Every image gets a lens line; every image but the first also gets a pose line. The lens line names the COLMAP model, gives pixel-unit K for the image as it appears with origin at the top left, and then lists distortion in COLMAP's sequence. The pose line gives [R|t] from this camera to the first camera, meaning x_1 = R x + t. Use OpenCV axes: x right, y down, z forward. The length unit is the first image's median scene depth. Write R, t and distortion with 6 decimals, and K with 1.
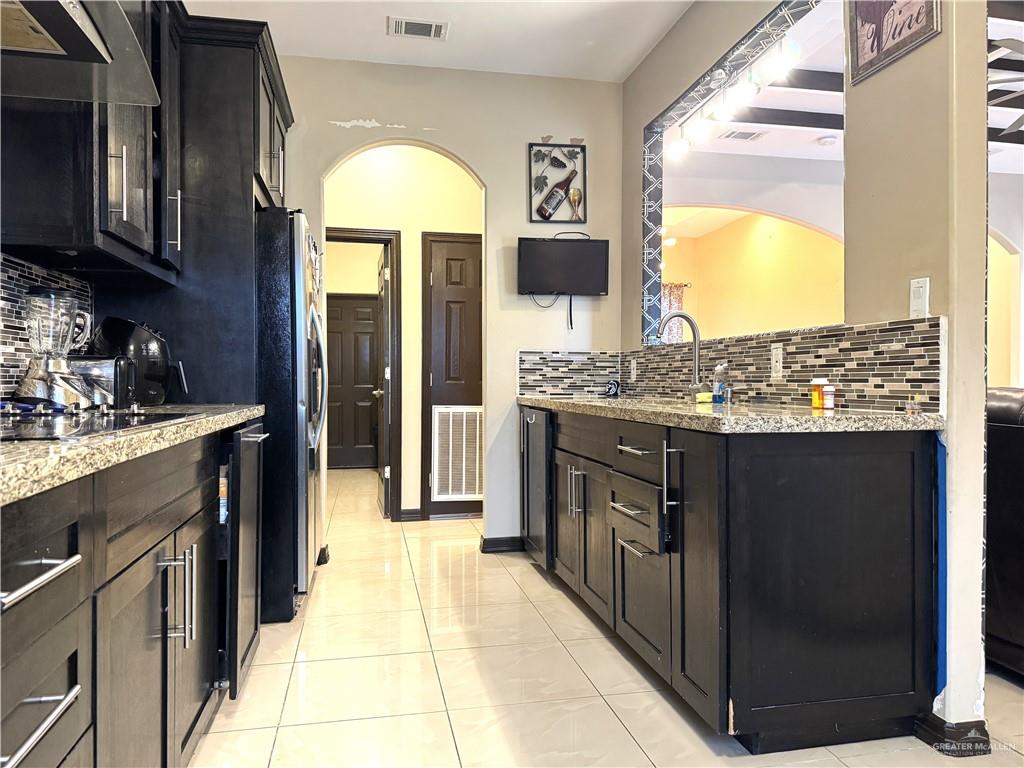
lens RADIAL K [[732.6, 0, 517.8], [0, 732.6, 382.2], [0, 0, 1]] dist [0.051023, -0.056049]
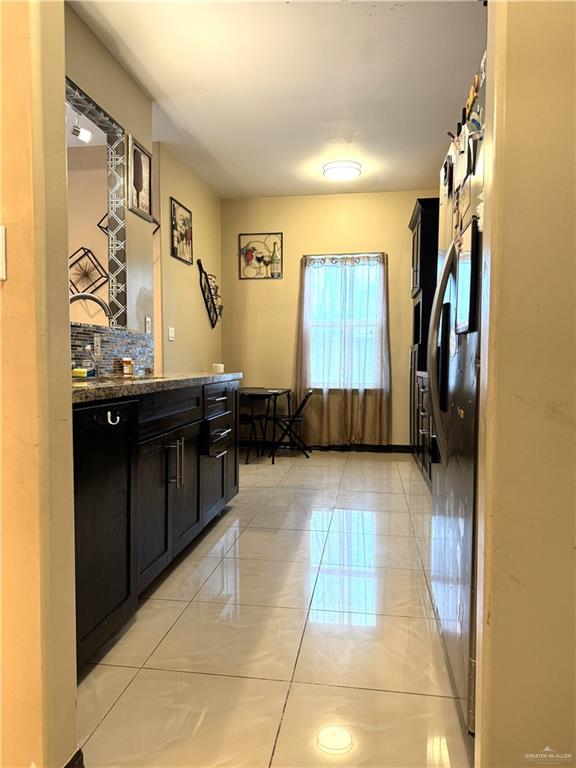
lens RADIAL K [[549.4, 0, 291.1], [0, 549.4, 383.3], [0, 0, 1]] dist [0.051023, -0.056049]
pose [[-0.935224, -0.004317, 0.354030, -0.383473], [0.015433, 0.998478, 0.052946, -0.004123], [-0.353720, 0.054980, -0.933734, 1.787435]]
